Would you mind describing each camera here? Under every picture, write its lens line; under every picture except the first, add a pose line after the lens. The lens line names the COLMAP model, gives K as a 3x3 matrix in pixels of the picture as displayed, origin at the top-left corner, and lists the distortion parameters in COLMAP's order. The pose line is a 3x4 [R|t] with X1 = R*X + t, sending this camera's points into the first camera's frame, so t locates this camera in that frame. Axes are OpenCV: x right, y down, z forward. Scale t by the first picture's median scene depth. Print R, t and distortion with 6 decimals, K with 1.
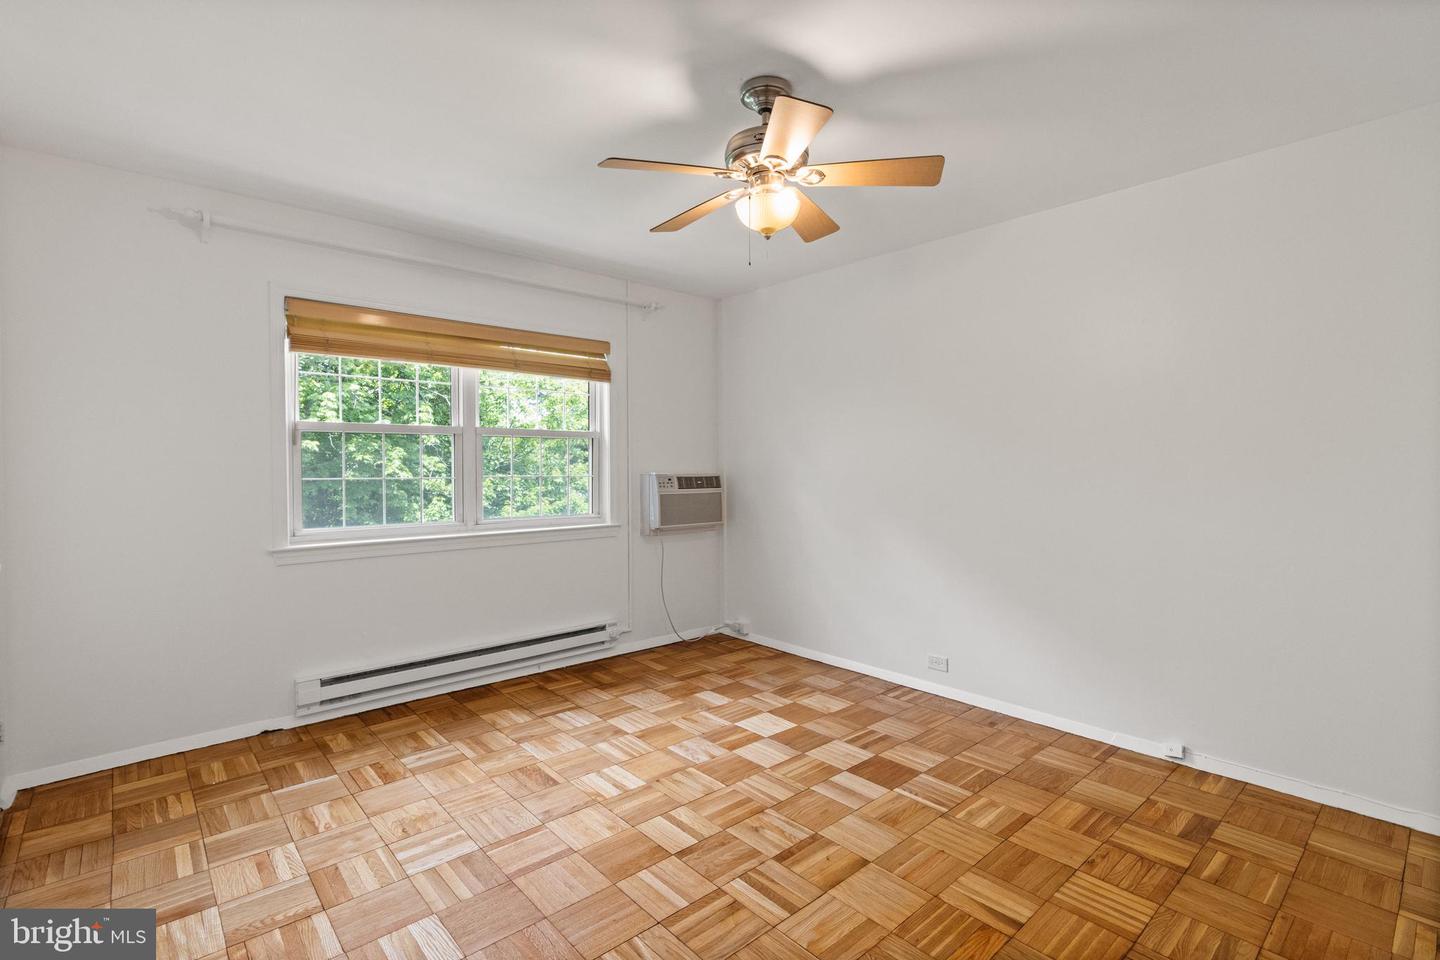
lens RADIAL K [[667.6, 0, 717.5], [0, 667.6, 467.5], [0, 0, 1]] dist [0.002117, 0.000491]
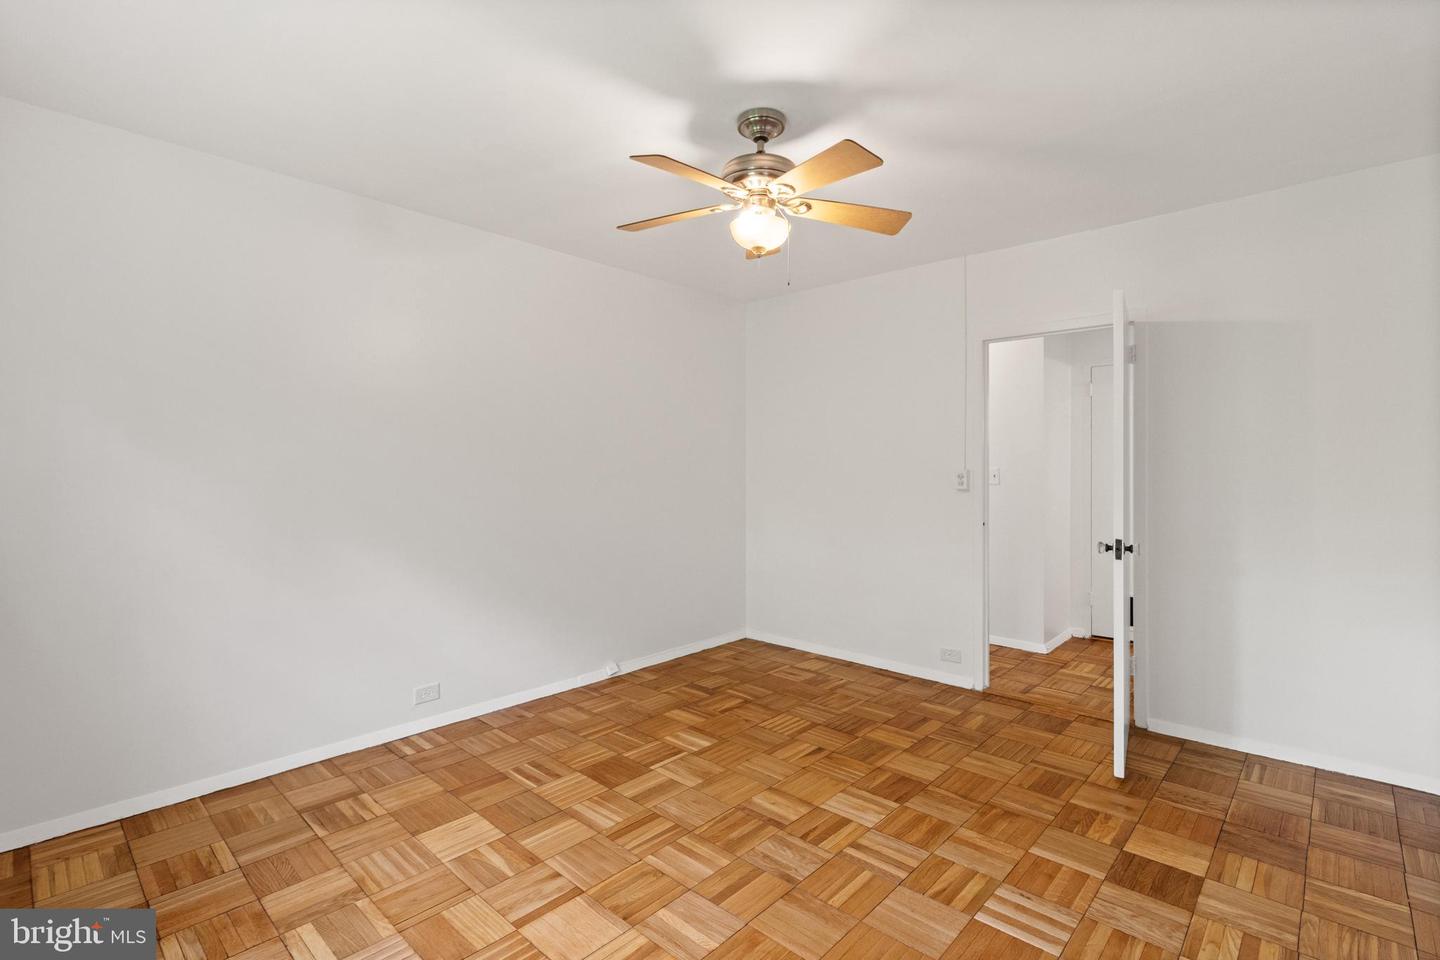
lens RADIAL K [[667.6, 0, 717.5], [0, 667.6, 467.5], [0, 0, 1]] dist [0.002117, 0.000491]
pose [[-0.093361, -0.001055, 0.995632, -0.774433], [0.003258, 0.999994, 0.001365, -0.006751], [-0.995627, 0.003371, -0.093357, 0.935410]]
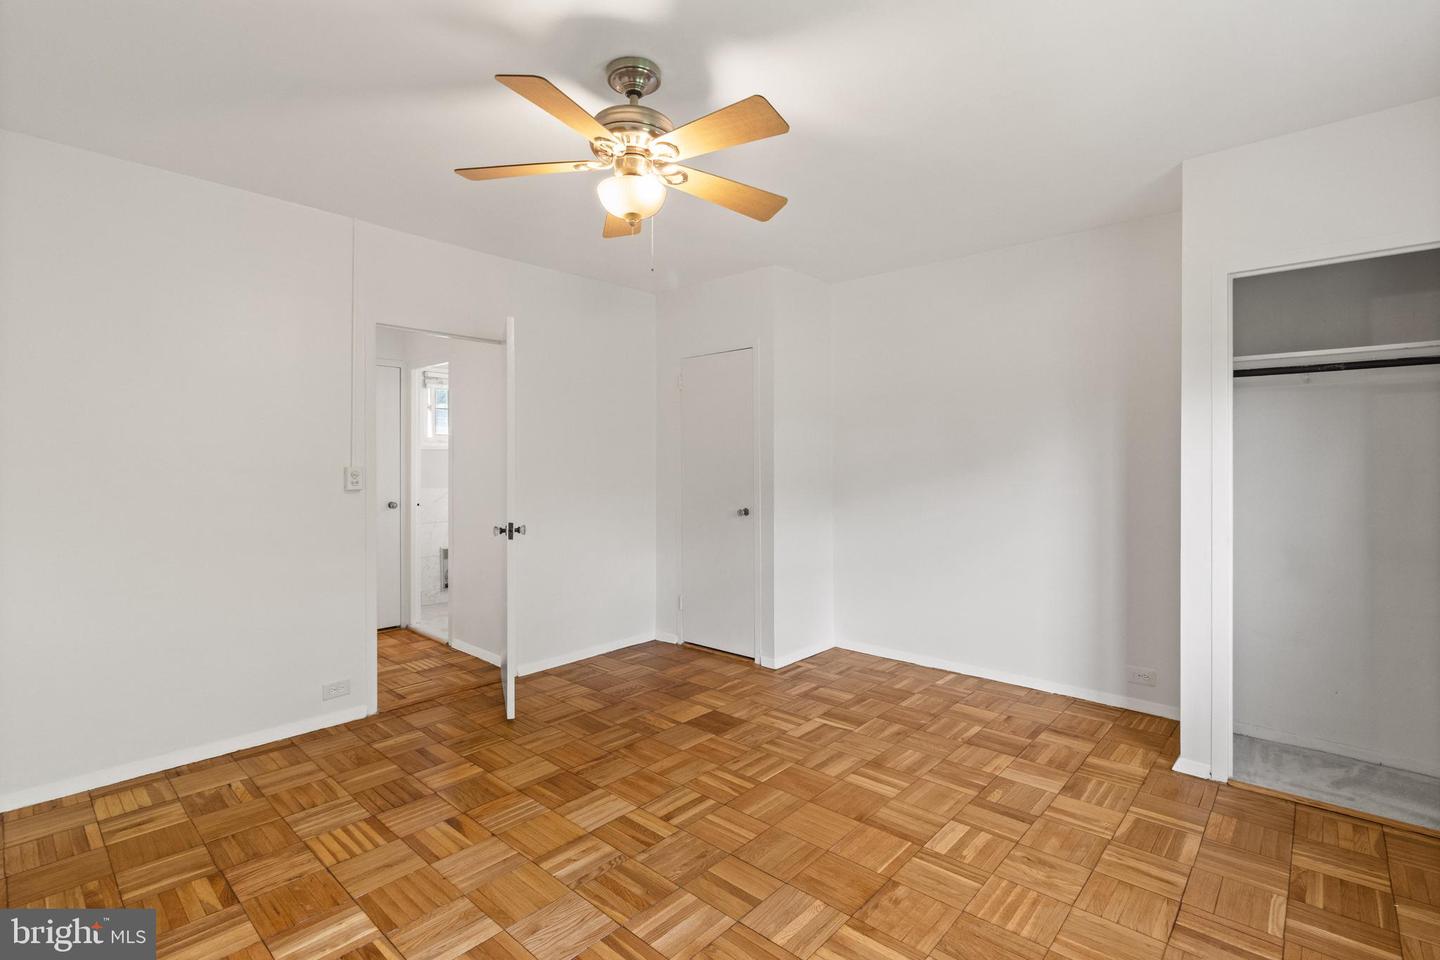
lens RADIAL K [[667.6, 0, 717.5], [0, 667.6, 467.5], [0, 0, 1]] dist [0.002117, 0.000491]
pose [[-0.994615, 0.003545, -0.103574, 0.041889], [0.002889, 0.999975, 0.006479, -0.003739], [0.103594, 0.006144, -0.994601, 1.557832]]
